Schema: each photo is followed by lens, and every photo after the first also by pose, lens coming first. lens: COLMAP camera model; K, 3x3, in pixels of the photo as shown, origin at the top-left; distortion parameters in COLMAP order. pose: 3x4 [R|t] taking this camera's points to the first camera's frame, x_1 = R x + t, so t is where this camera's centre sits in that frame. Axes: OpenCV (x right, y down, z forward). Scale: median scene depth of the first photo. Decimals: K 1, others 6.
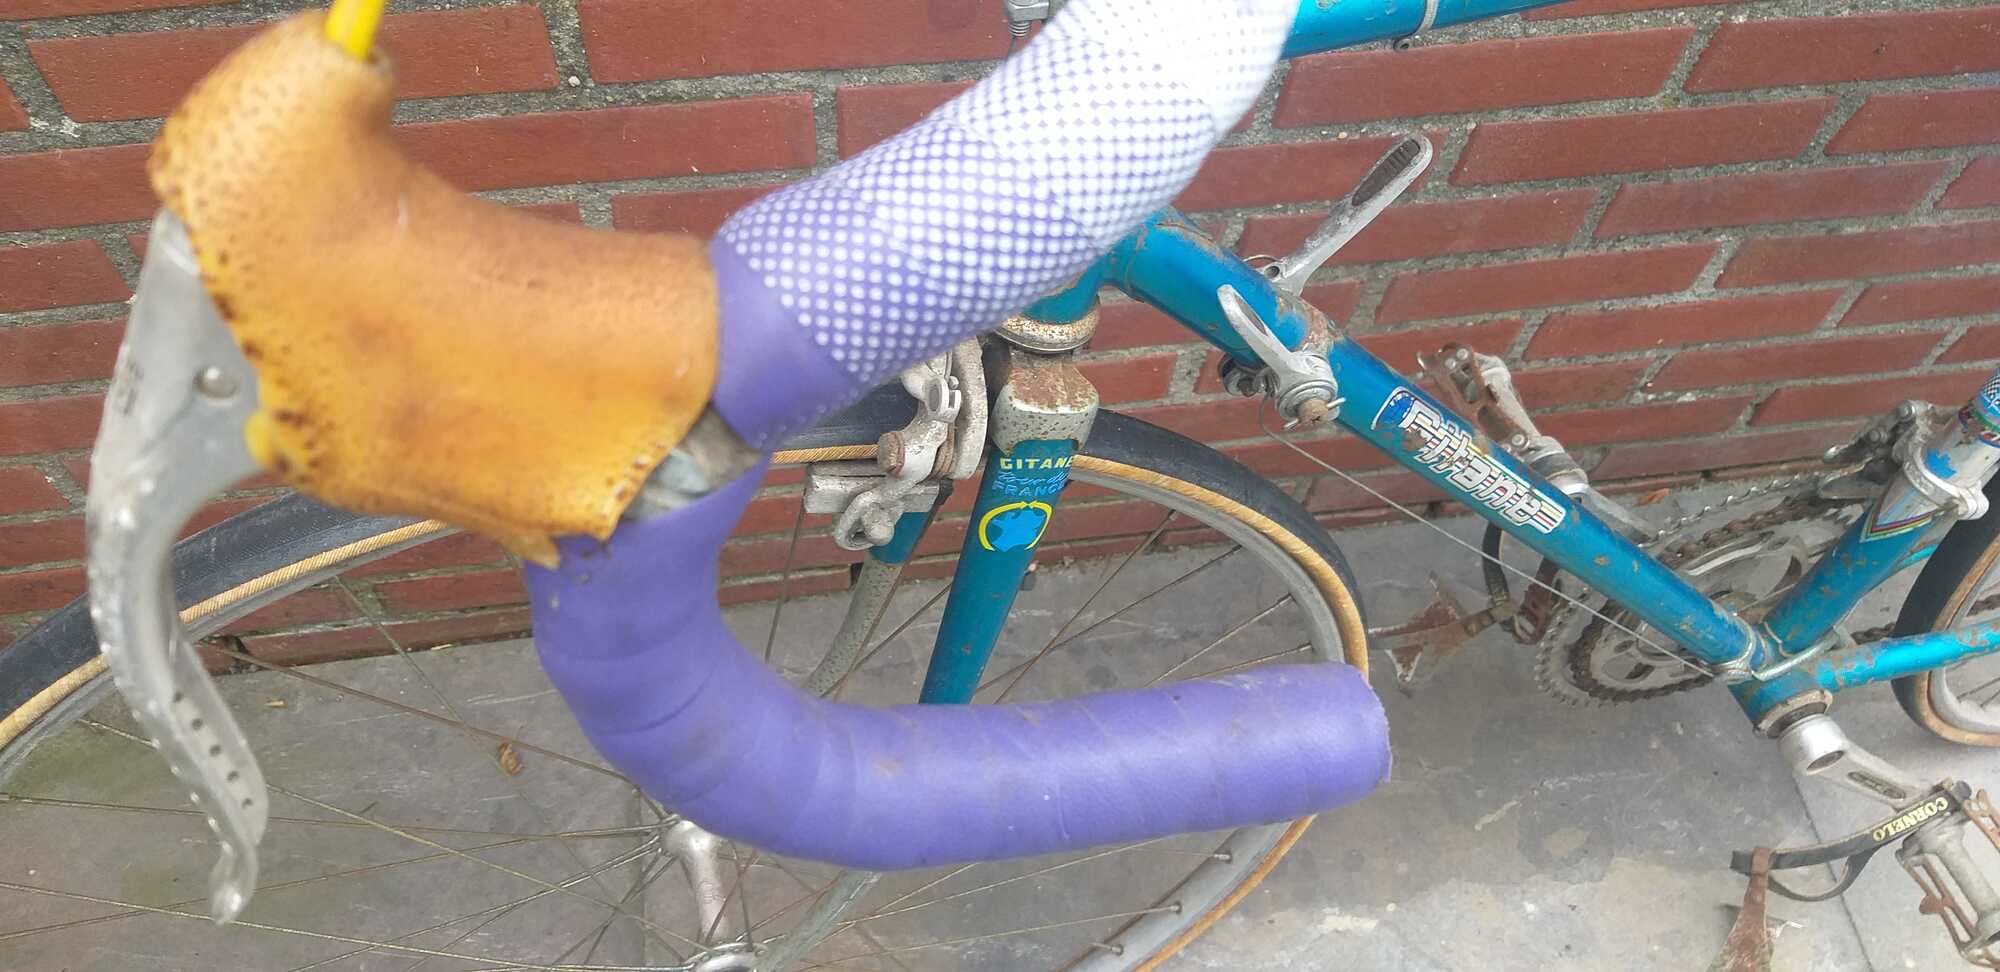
lens RADIAL K [[1559.0, 0, 985.5], [0, 1559.0, 502.4], [0, 0, 1]] dist [0.036946, -0.043529]
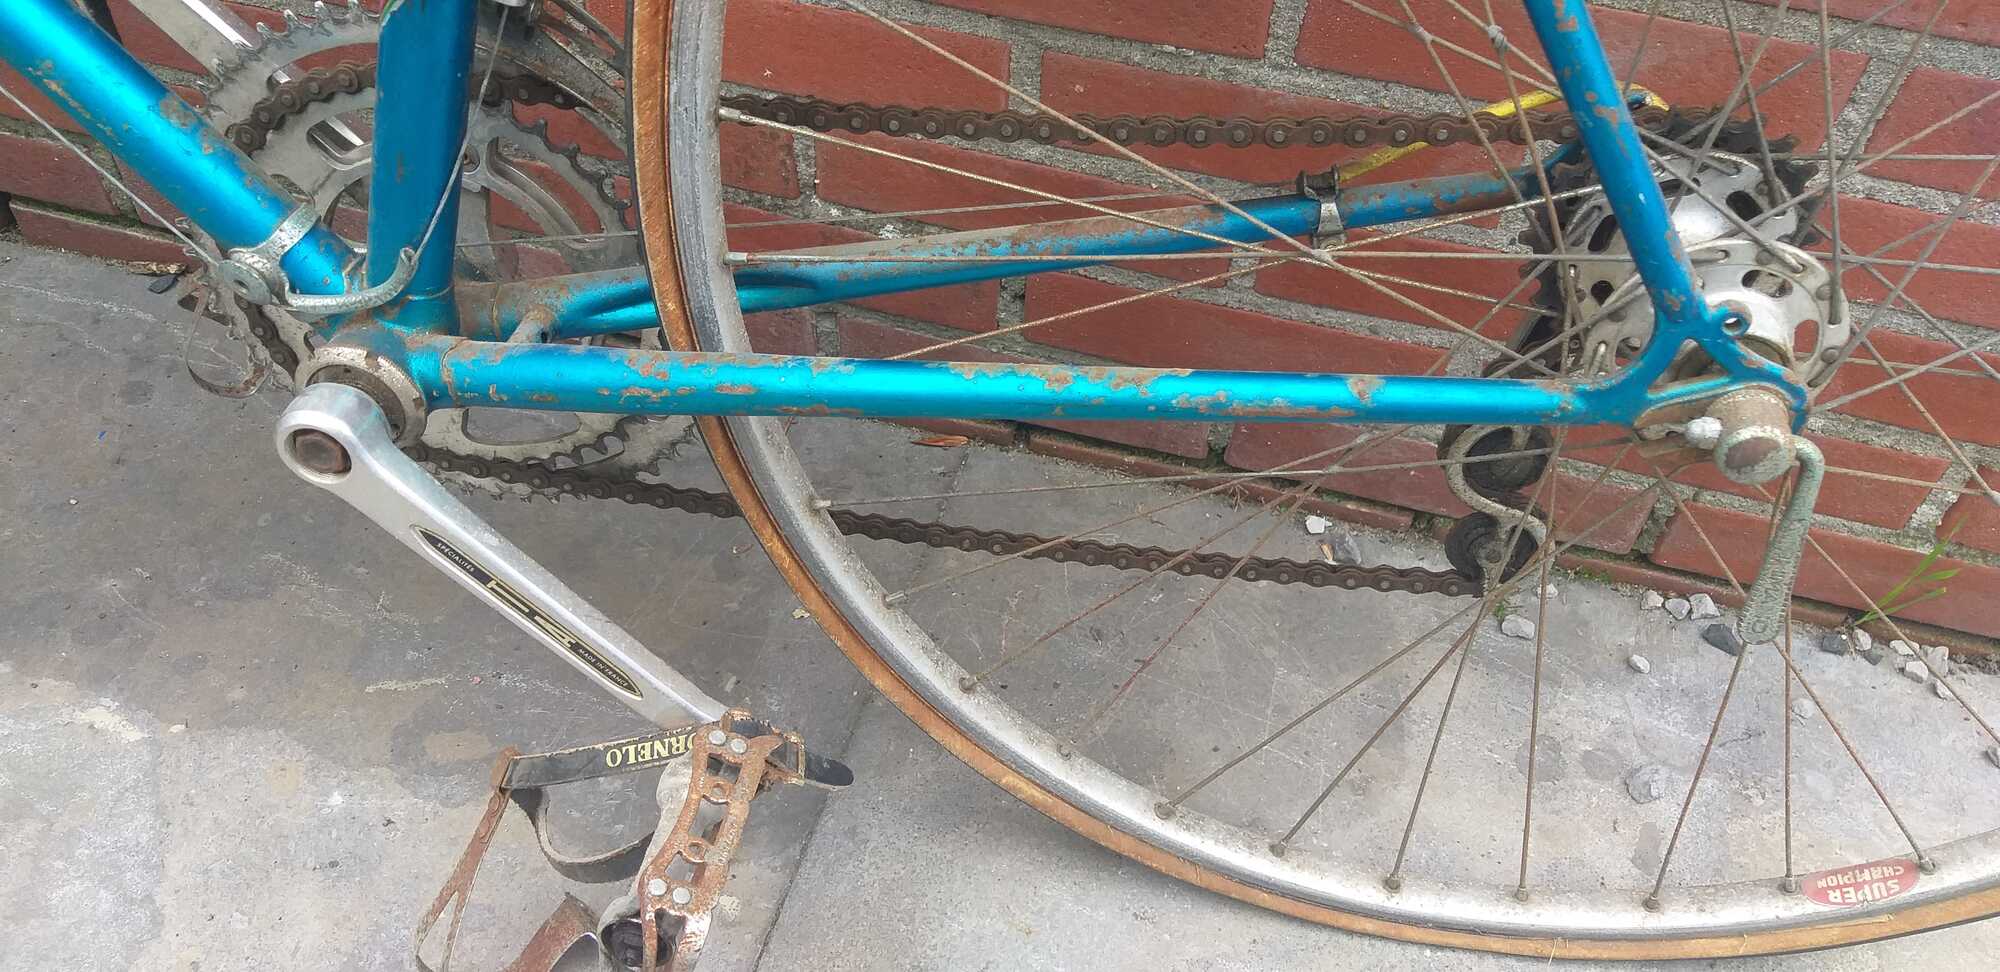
lens RADIAL K [[1559.0, 0, 976.3], [0, 1559.0, 515.7], [0, 0, 1]] dist [0.036946, -0.043529]
pose [[0.906831, 0.297946, -0.298138, 0.868469], [-0.354117, 0.922180, -0.155514, 0.174318], [0.228602, 0.246600, 0.941769, 0.450901]]
